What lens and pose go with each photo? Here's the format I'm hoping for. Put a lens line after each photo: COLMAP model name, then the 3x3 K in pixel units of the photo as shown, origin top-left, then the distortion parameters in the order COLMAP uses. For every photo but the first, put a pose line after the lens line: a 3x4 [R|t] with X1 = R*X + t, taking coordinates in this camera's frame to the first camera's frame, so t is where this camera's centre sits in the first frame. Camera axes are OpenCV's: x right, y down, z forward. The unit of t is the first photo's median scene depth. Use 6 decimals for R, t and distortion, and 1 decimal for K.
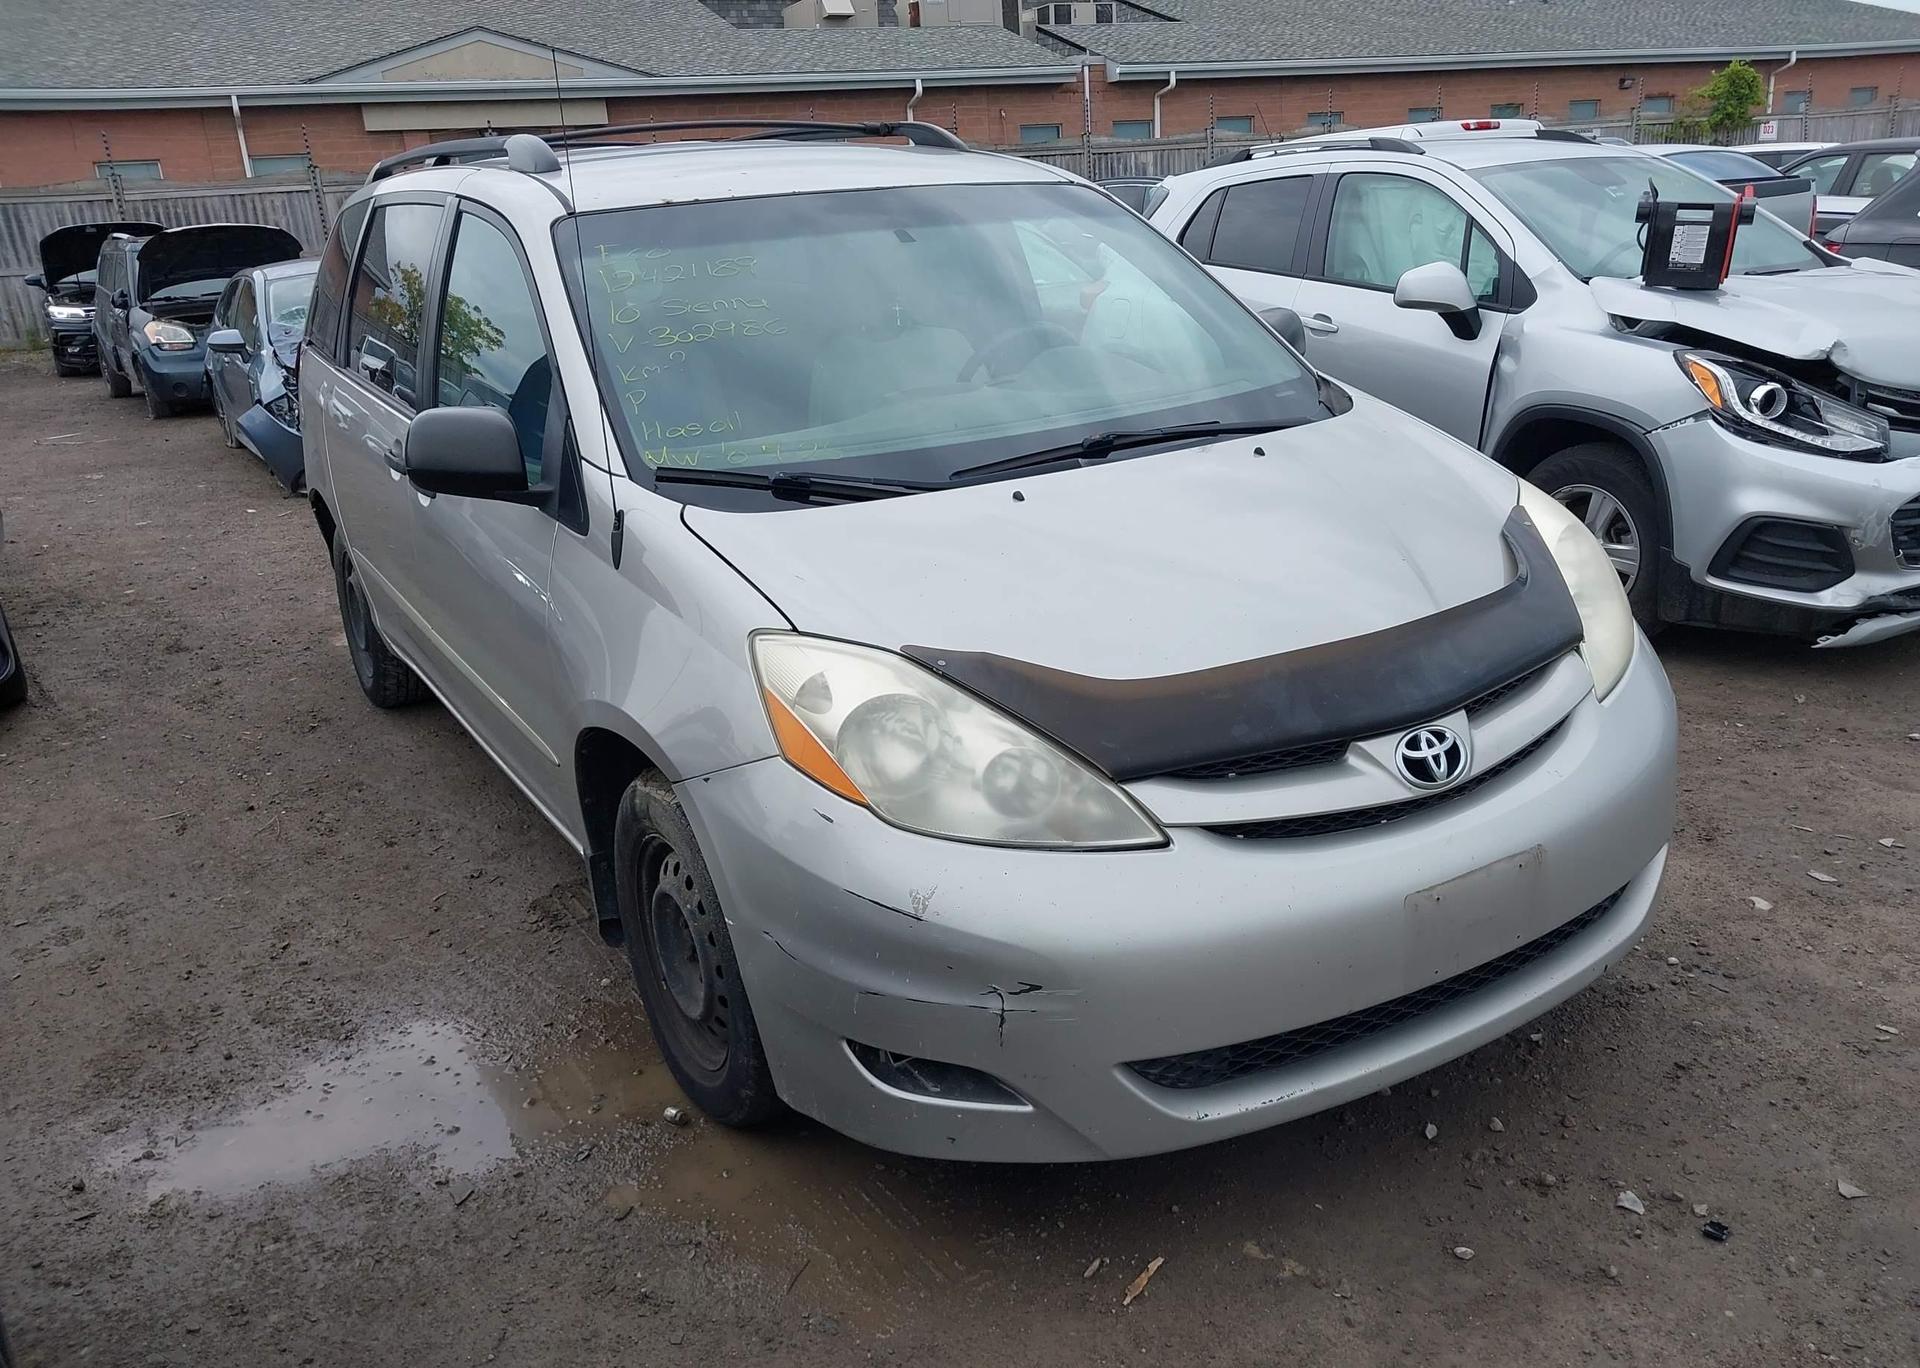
lens RADIAL K [[1546.6, 0, 962.1], [0, 1546.6, 869.7], [0, 0, 1]] dist [0.009030, 0.002277]
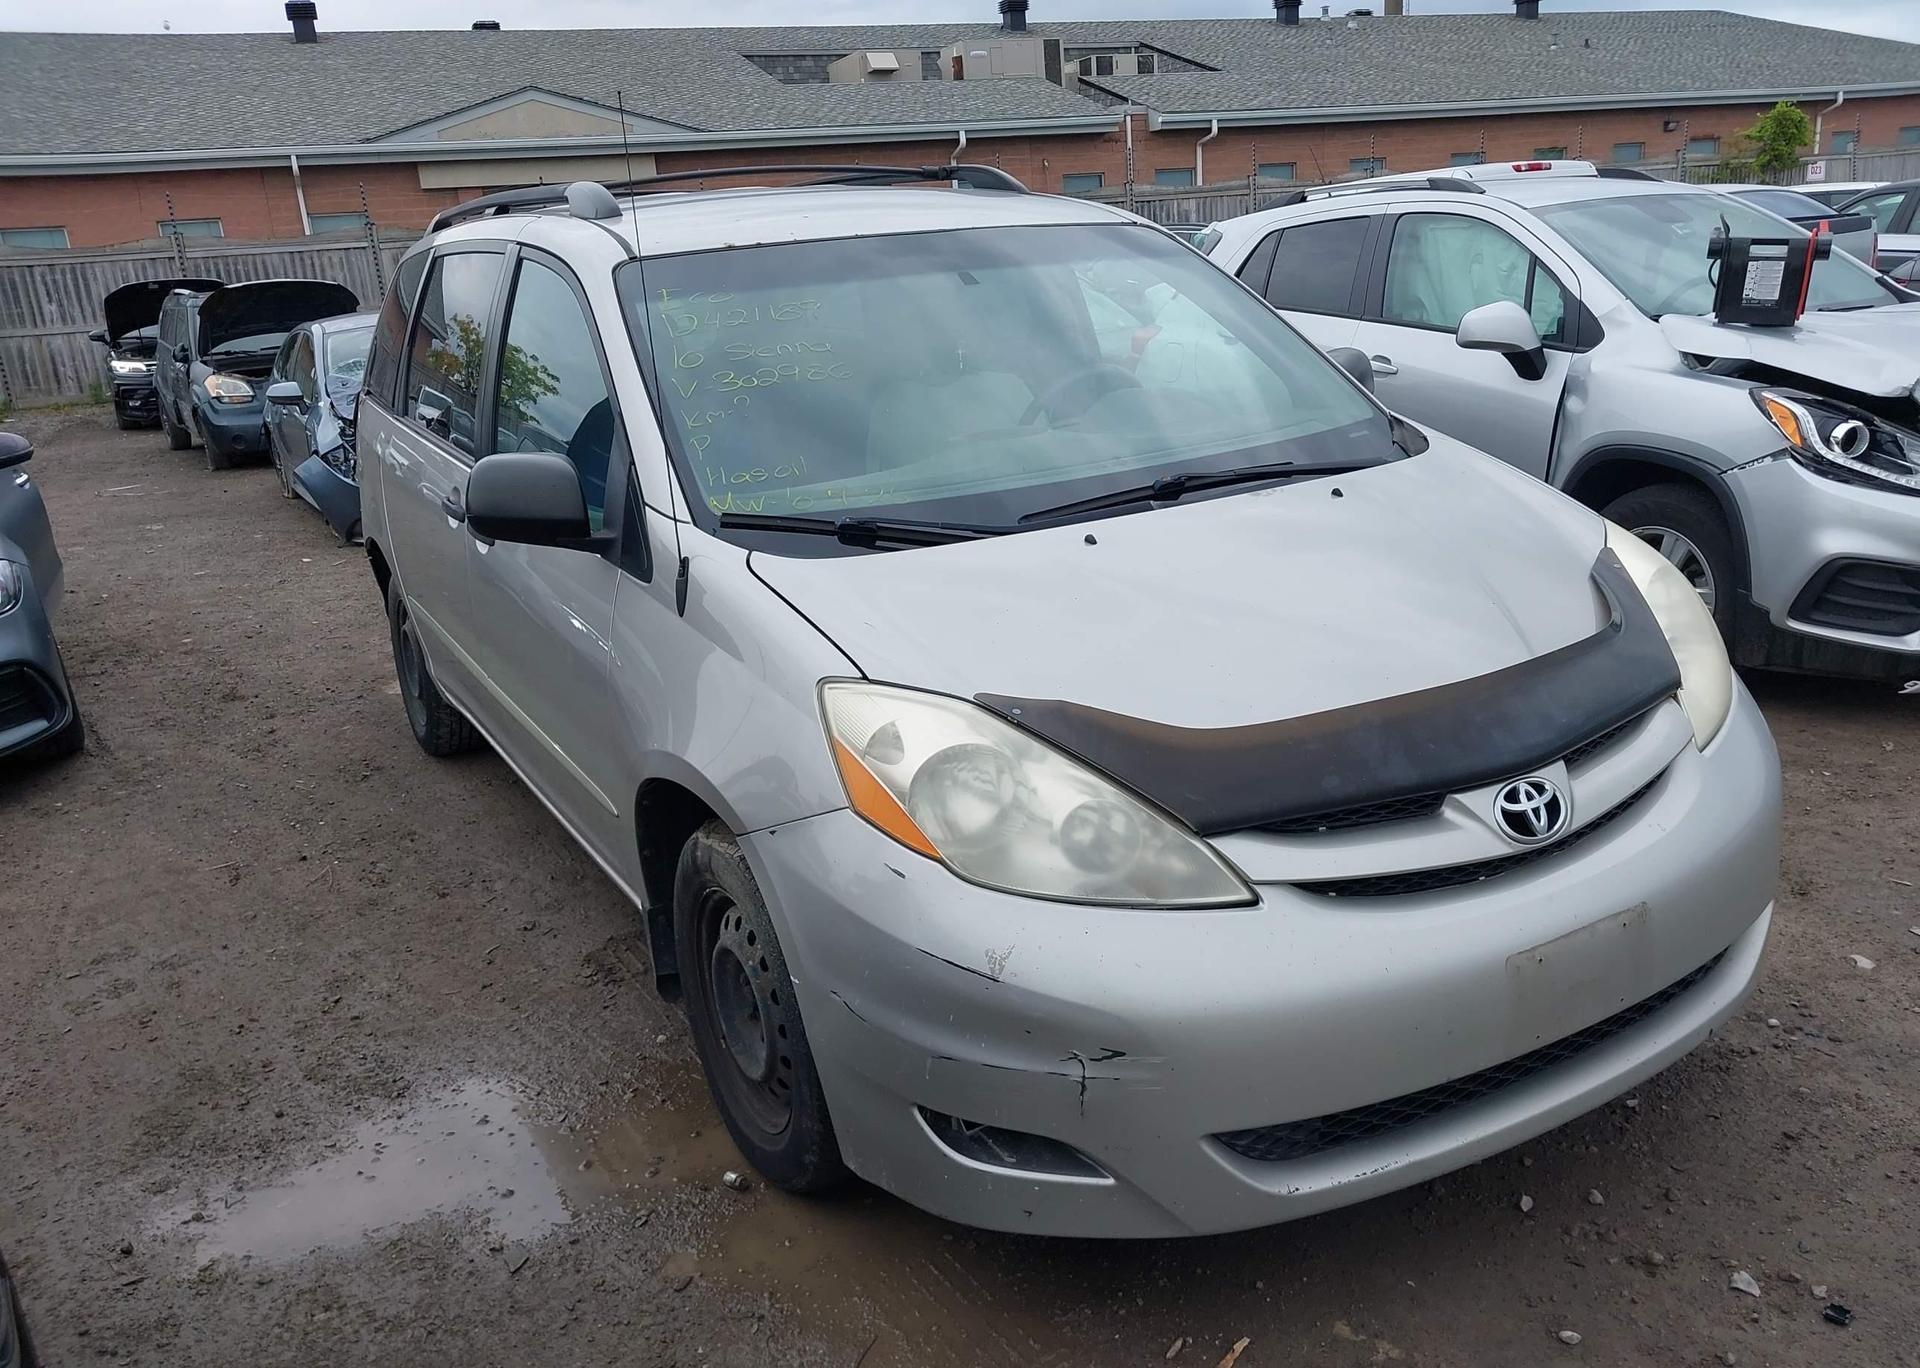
lens RADIAL K [[1546.2, 0, 938.6], [0, 1546.2, 873.0], [0, 0, 1]] dist [0.010588, 0.005641]
pose [[0.999305, 0.002791, -0.037163, -0.019504], [-0.003796, 0.999628, -0.026992, -0.005653], [0.037074, 0.027115, 0.998945, 0.031013]]
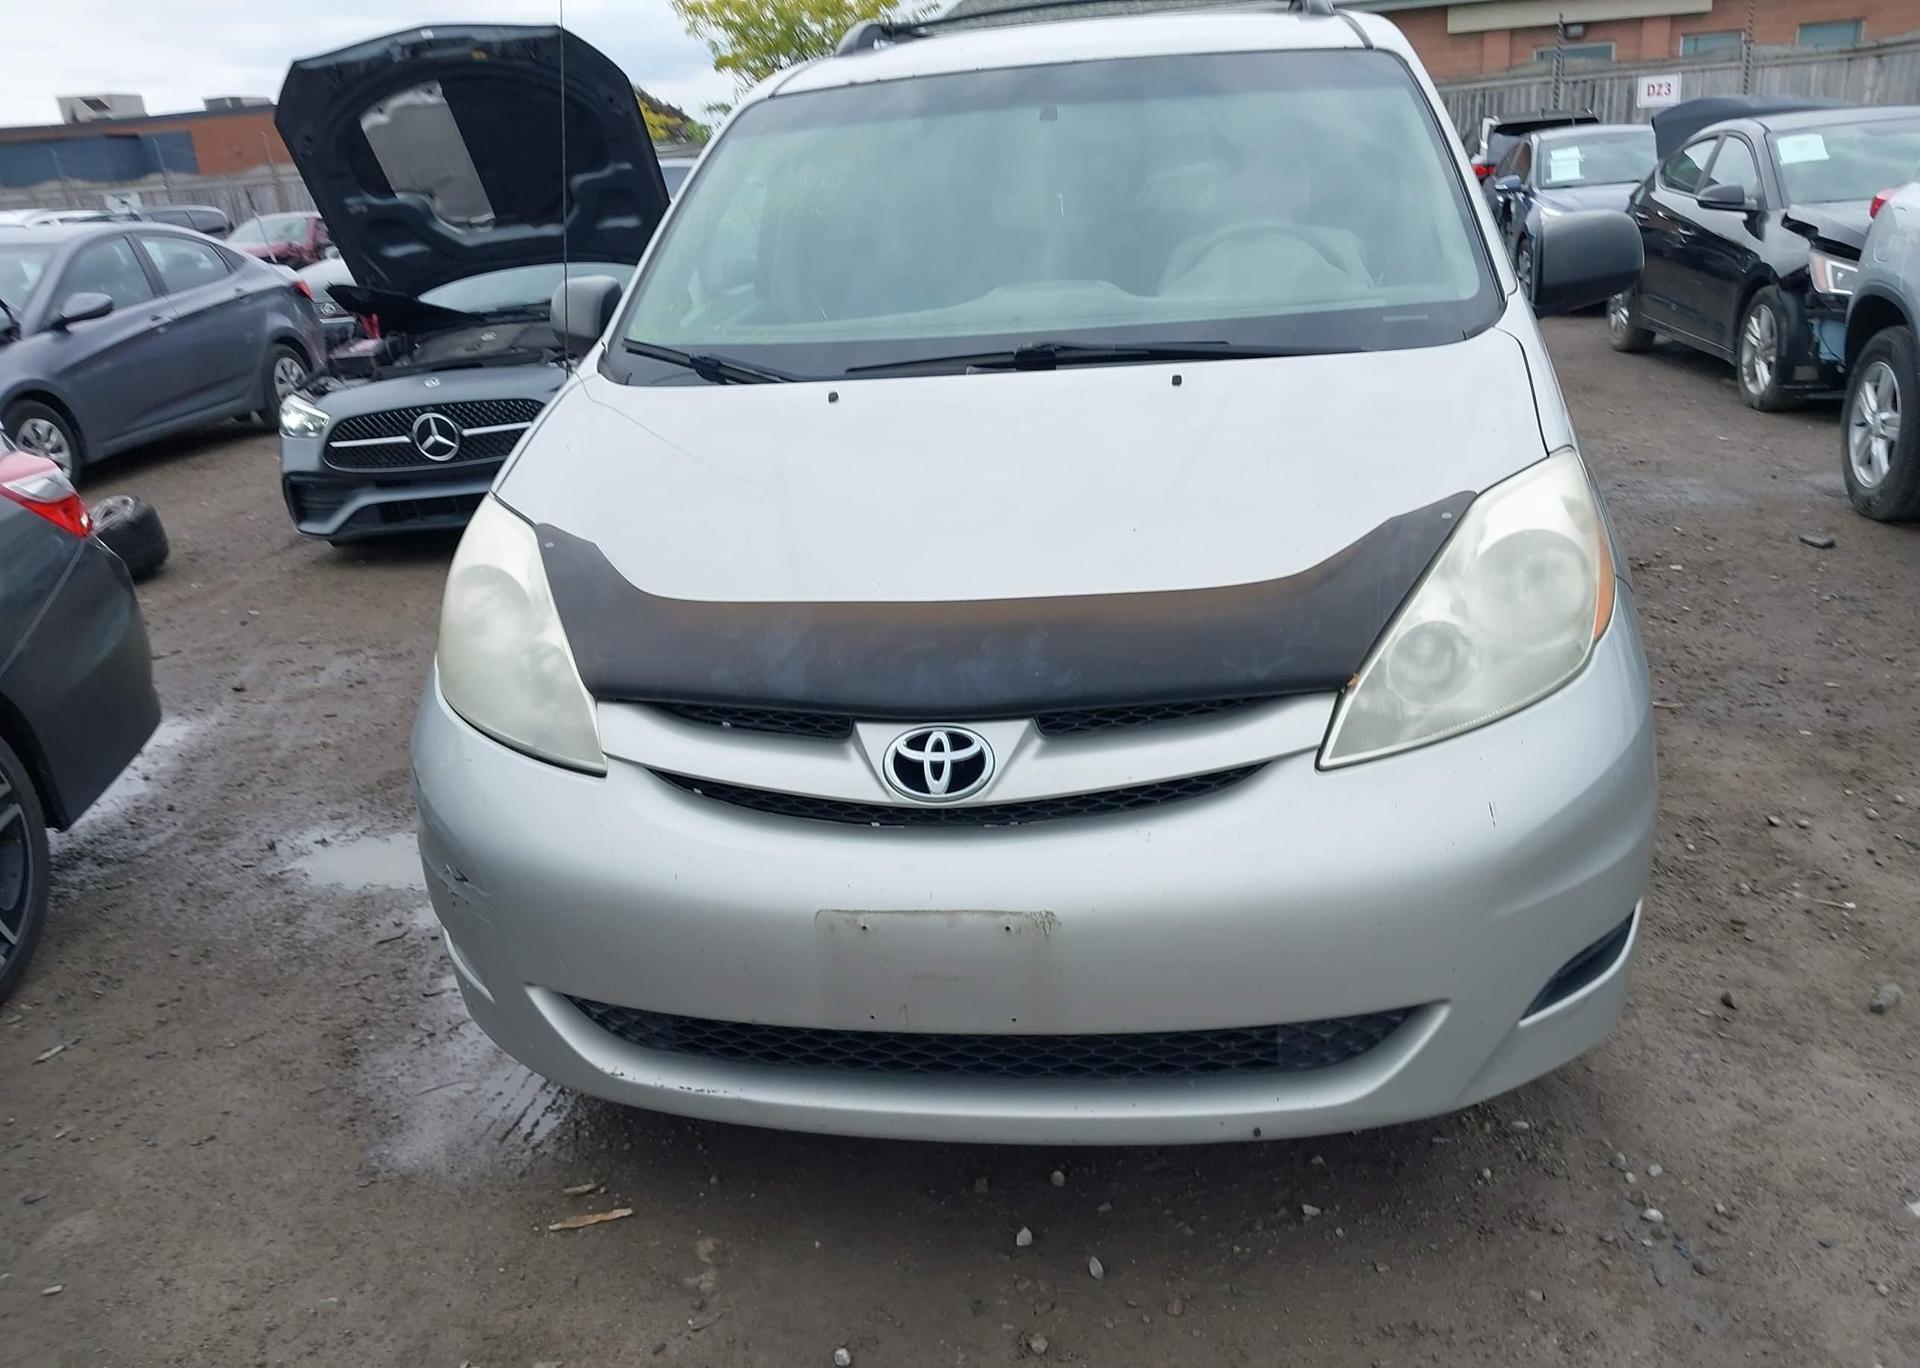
lens RADIAL K [[1532.5, 0, 973.2], [0, 1532.5, 868.6], [0, 0, 1]] dist [0.008369, 0.001933]
pose [[0.738465, 0.286942, -0.610191, 0.658148], [-0.256217, 0.956471, 0.139701, -0.110235], [0.623716, 0.053177, 0.779840, 0.322591]]
